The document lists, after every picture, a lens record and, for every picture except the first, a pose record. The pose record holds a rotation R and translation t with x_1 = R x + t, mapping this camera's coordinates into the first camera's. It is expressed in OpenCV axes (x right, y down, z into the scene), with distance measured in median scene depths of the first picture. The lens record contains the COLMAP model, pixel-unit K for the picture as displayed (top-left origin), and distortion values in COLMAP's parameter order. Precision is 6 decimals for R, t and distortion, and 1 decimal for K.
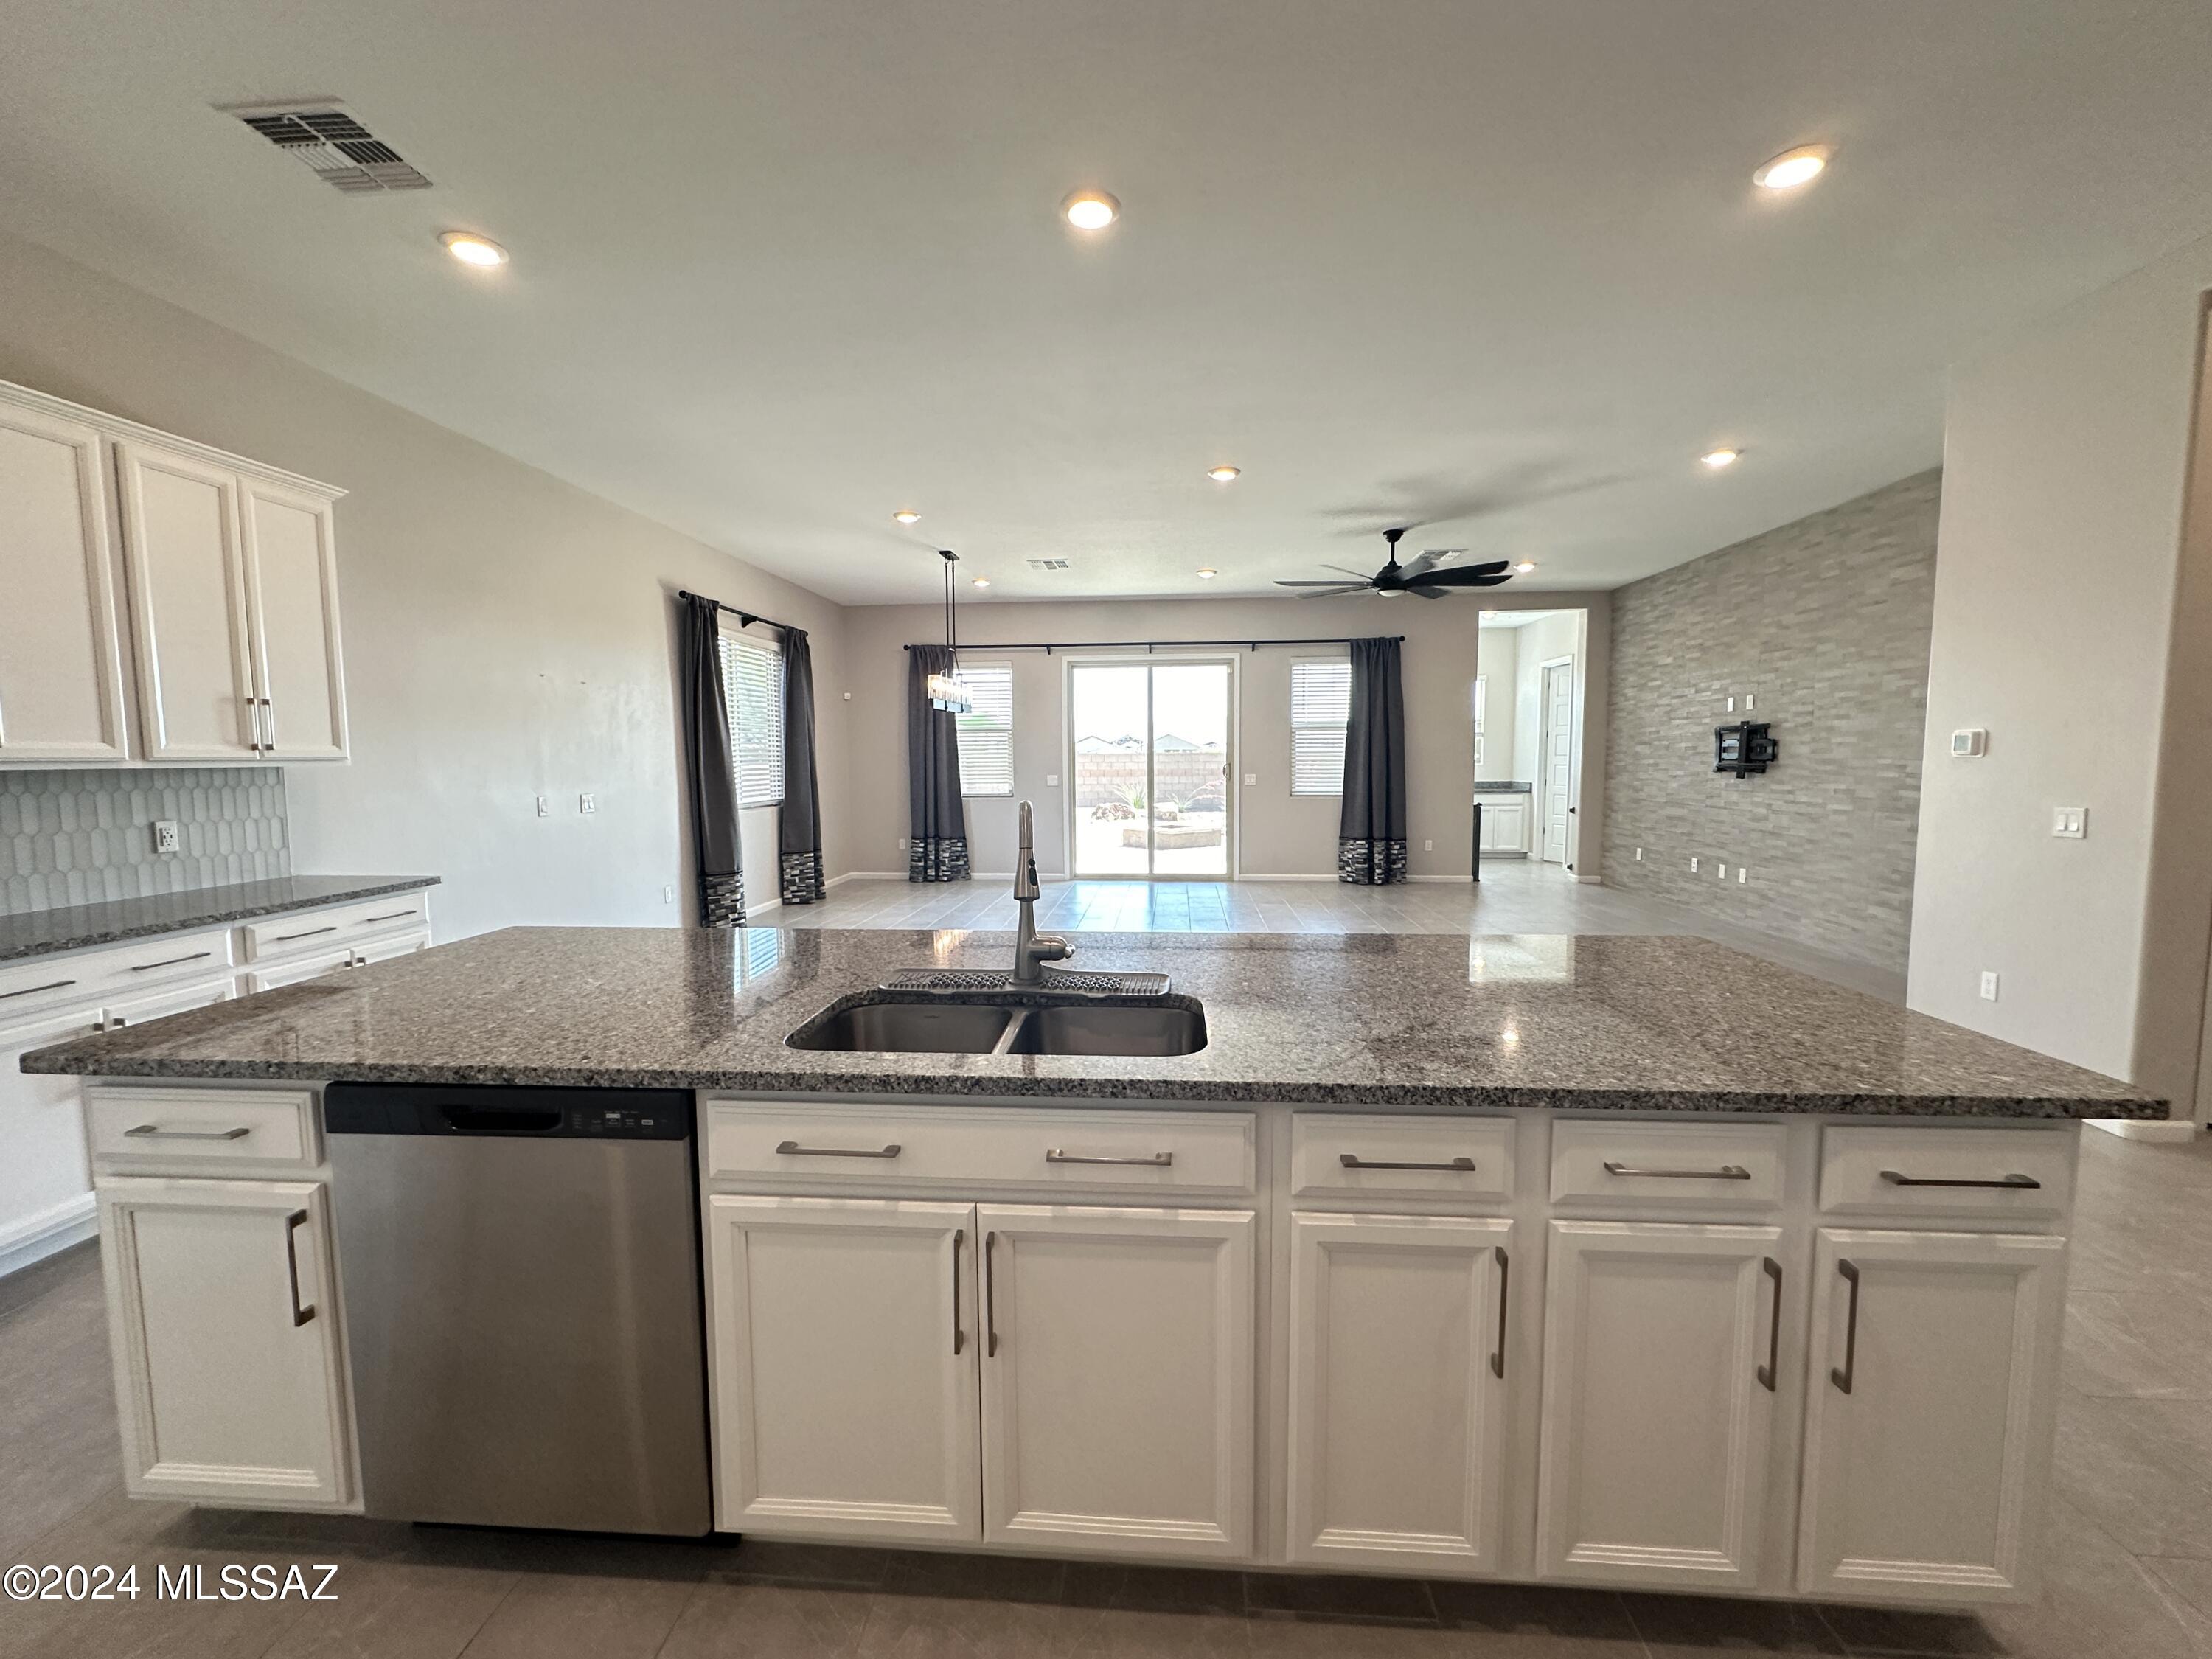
lens RADIAL K [[884.8, 0, 1104.9], [0, 884.8, 828.0], [0, 0, 1]] dist [-0.002977, 0.000496]
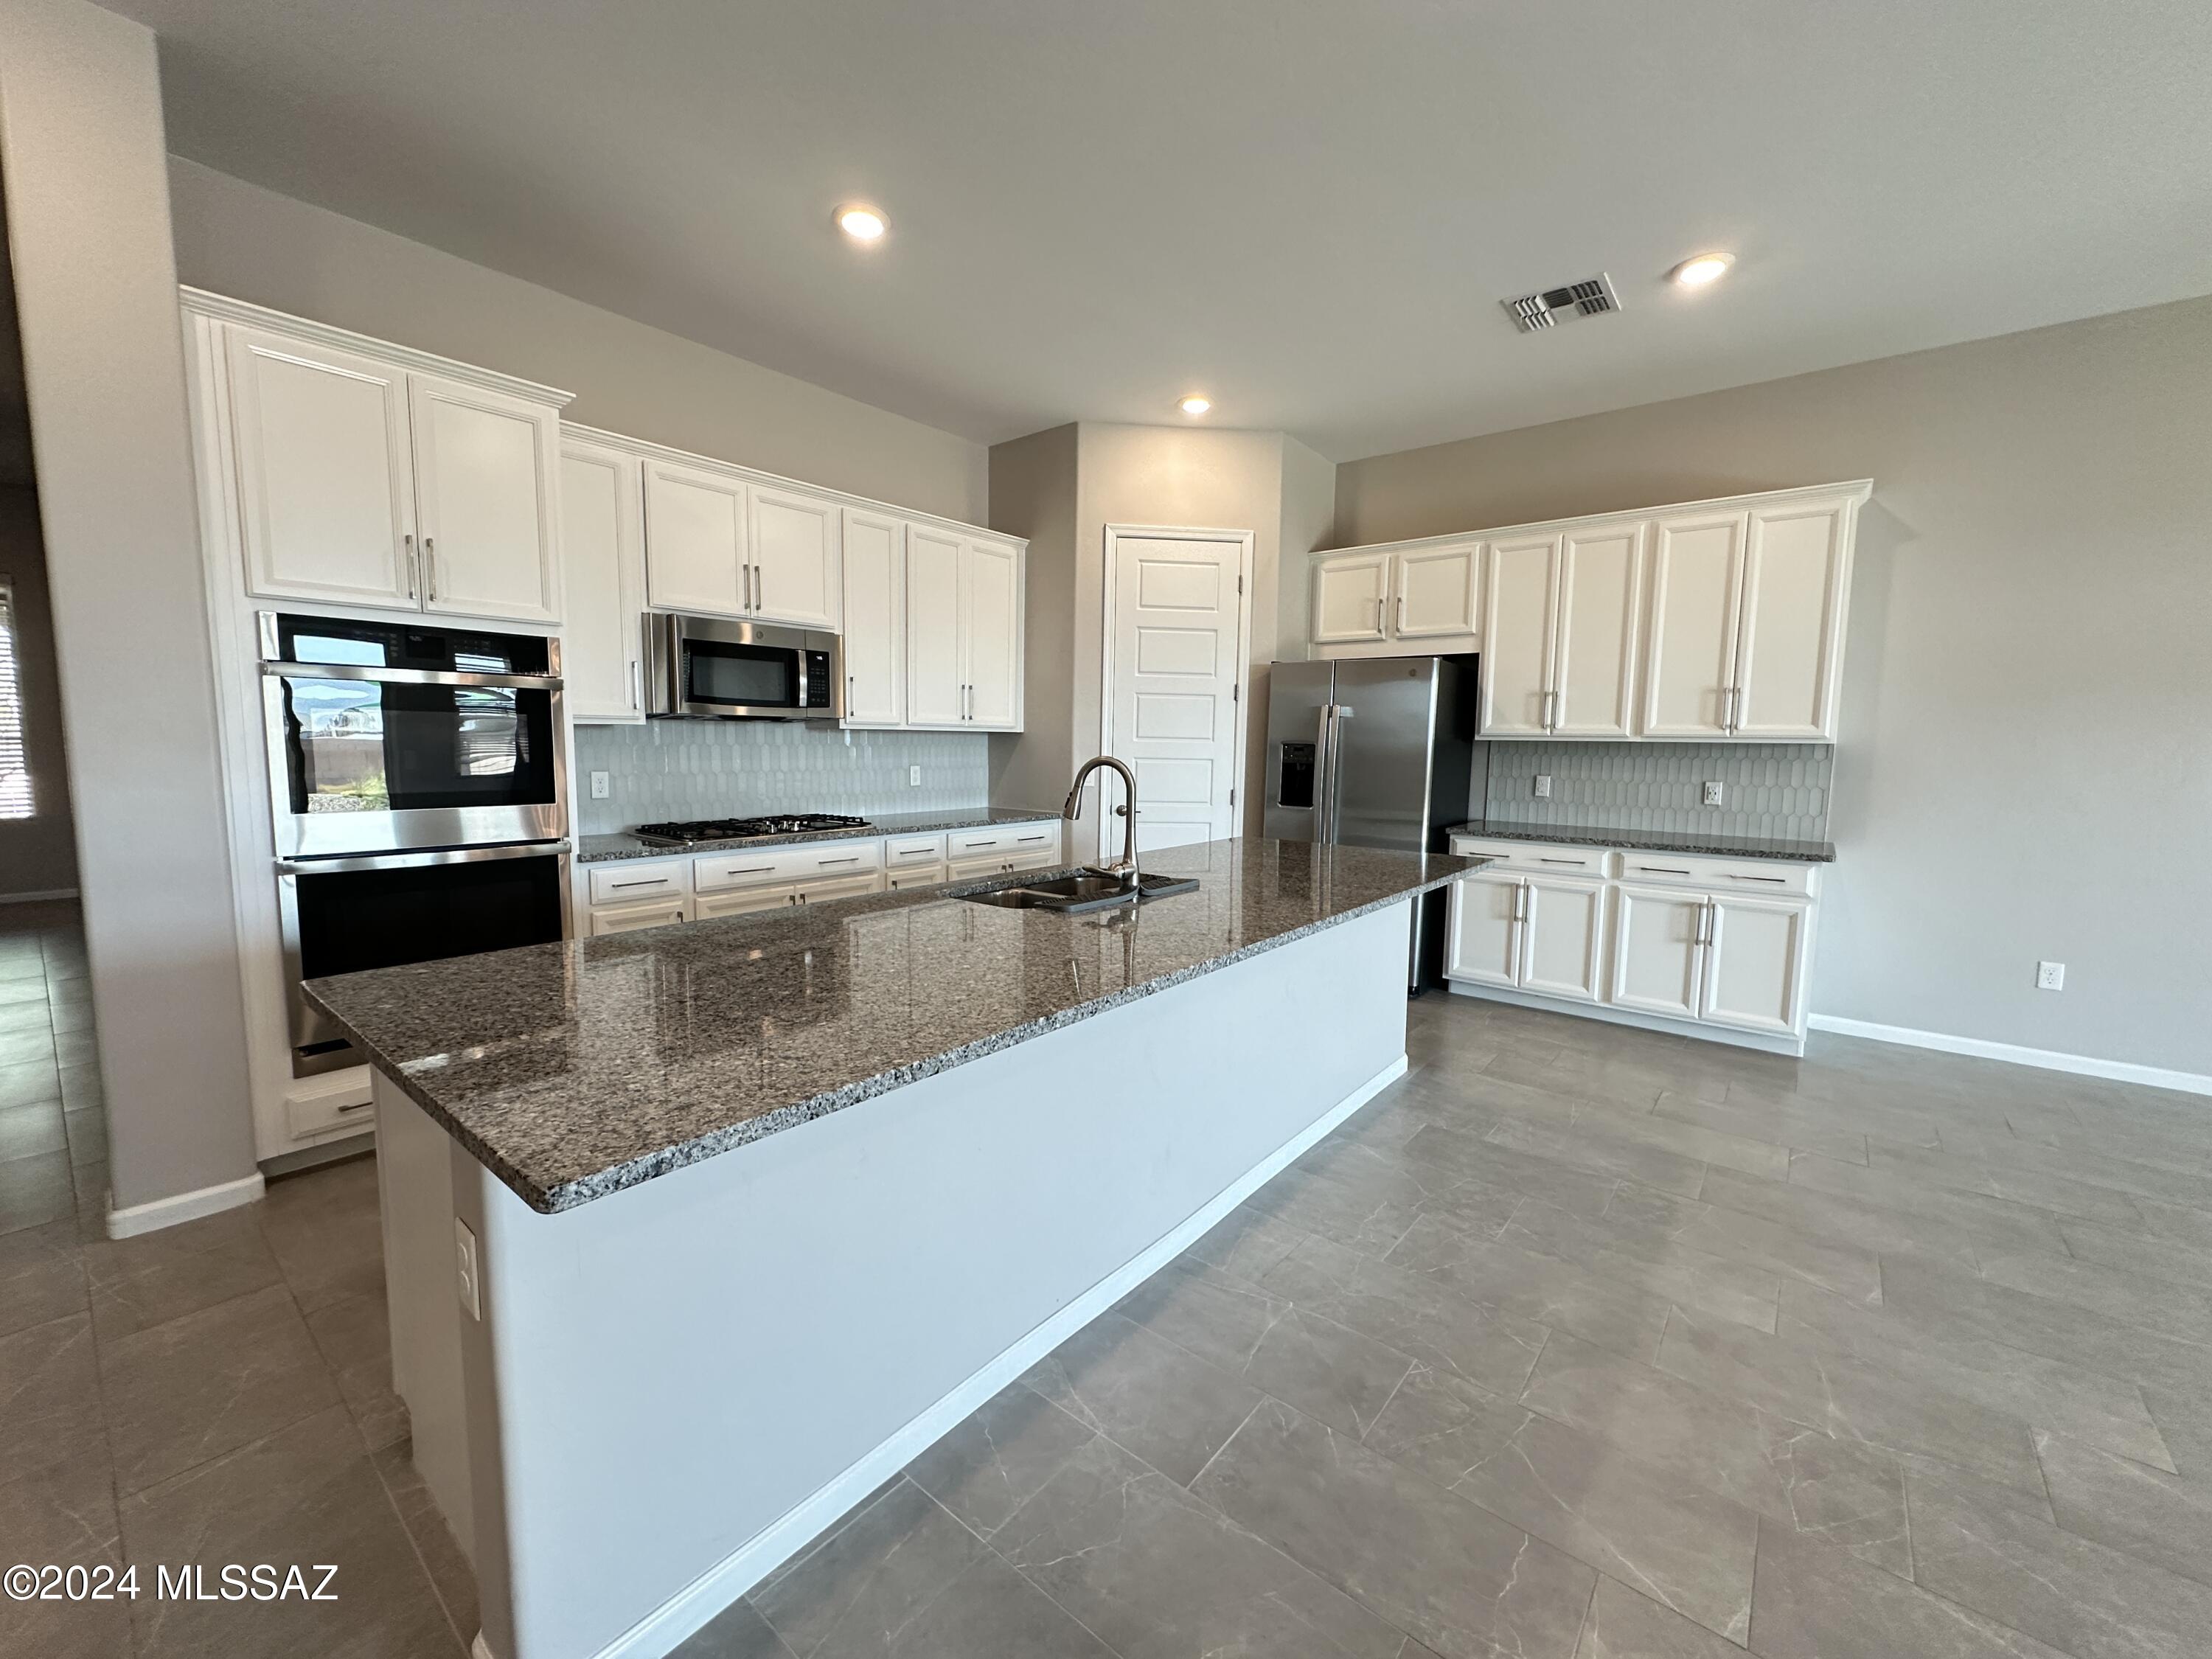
lens RADIAL K [[884.8, 0, 1104.9], [0, 884.8, 828.0], [0, 0, 1]] dist [-0.002977, 0.000496]
pose [[-0.568088, 0.082080, -0.818865, 0.259345], [-0.076231, 0.985488, 0.151667, -0.031770], [0.819430, 0.148583, -0.553587, 0.433732]]
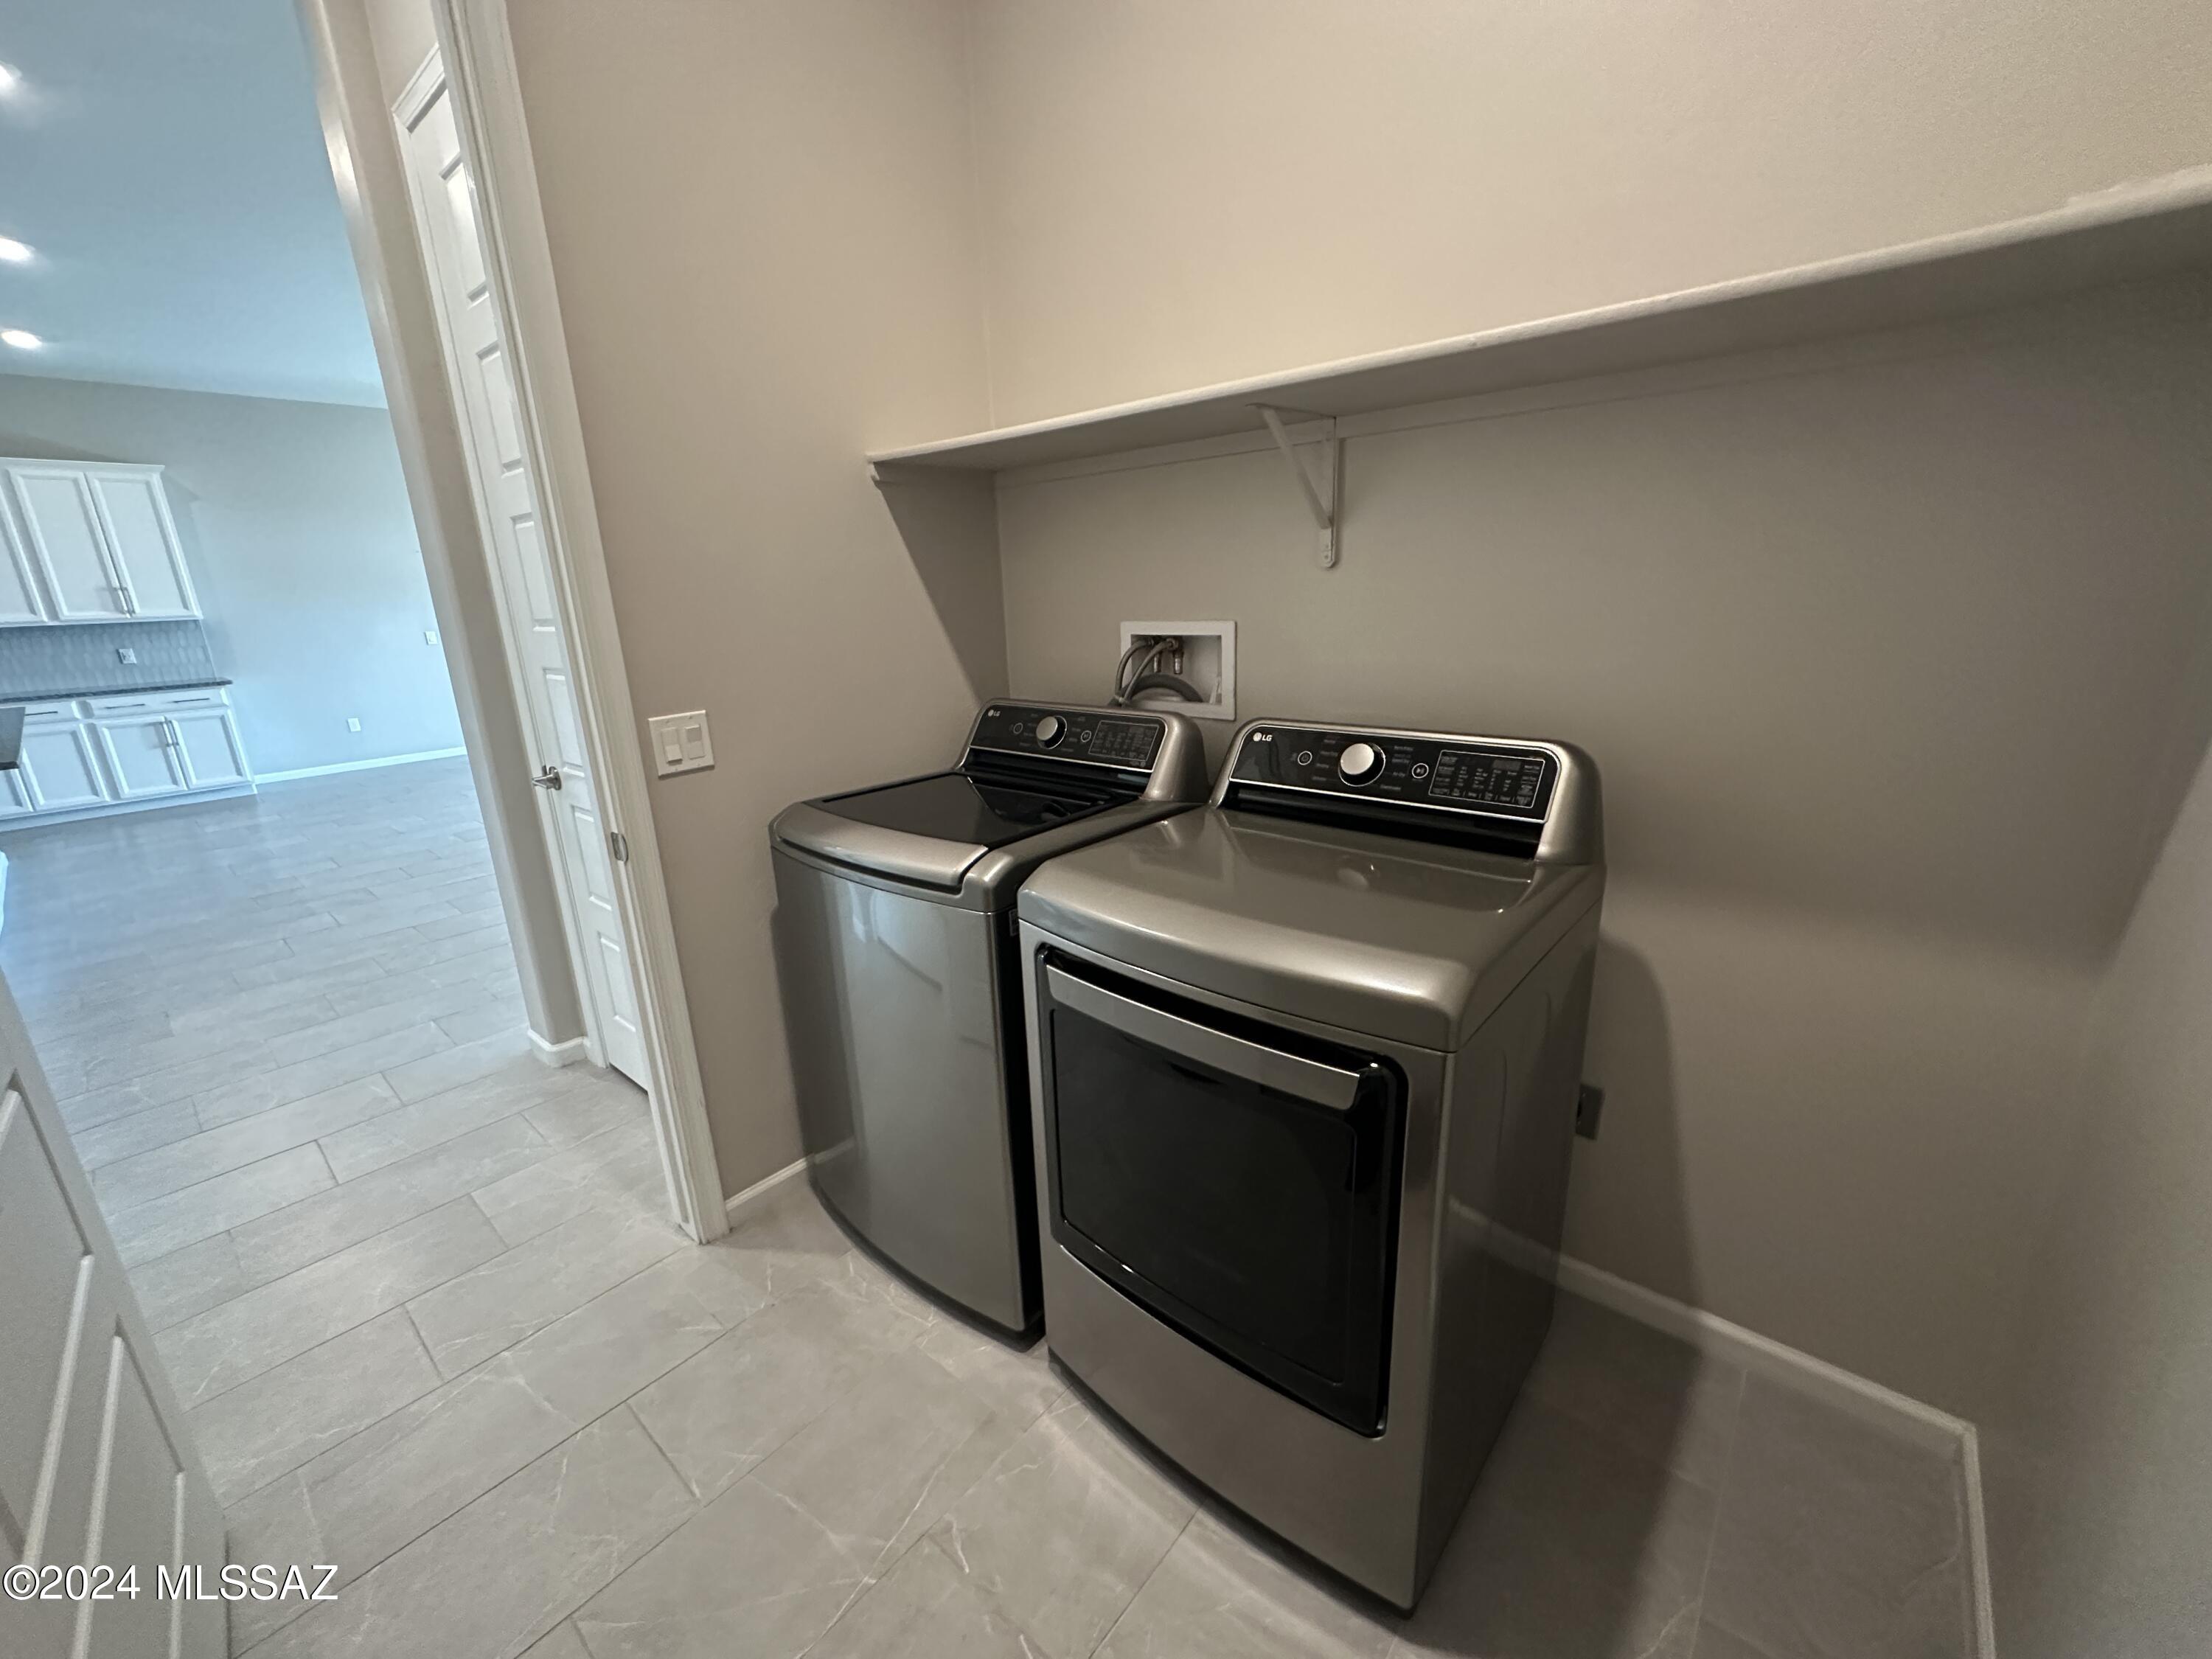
lens RADIAL K [[884.8, 0, 1104.9], [0, 884.8, 828.0], [0, 0, 1]] dist [-0.002977, 0.000496]
pose [[0.807290, 0.136452, -0.574164, 0.905772], [-0.015825, 0.977558, 0.210069, -0.029937], [0.589943, -0.160501, 0.791332, 0.281901]]
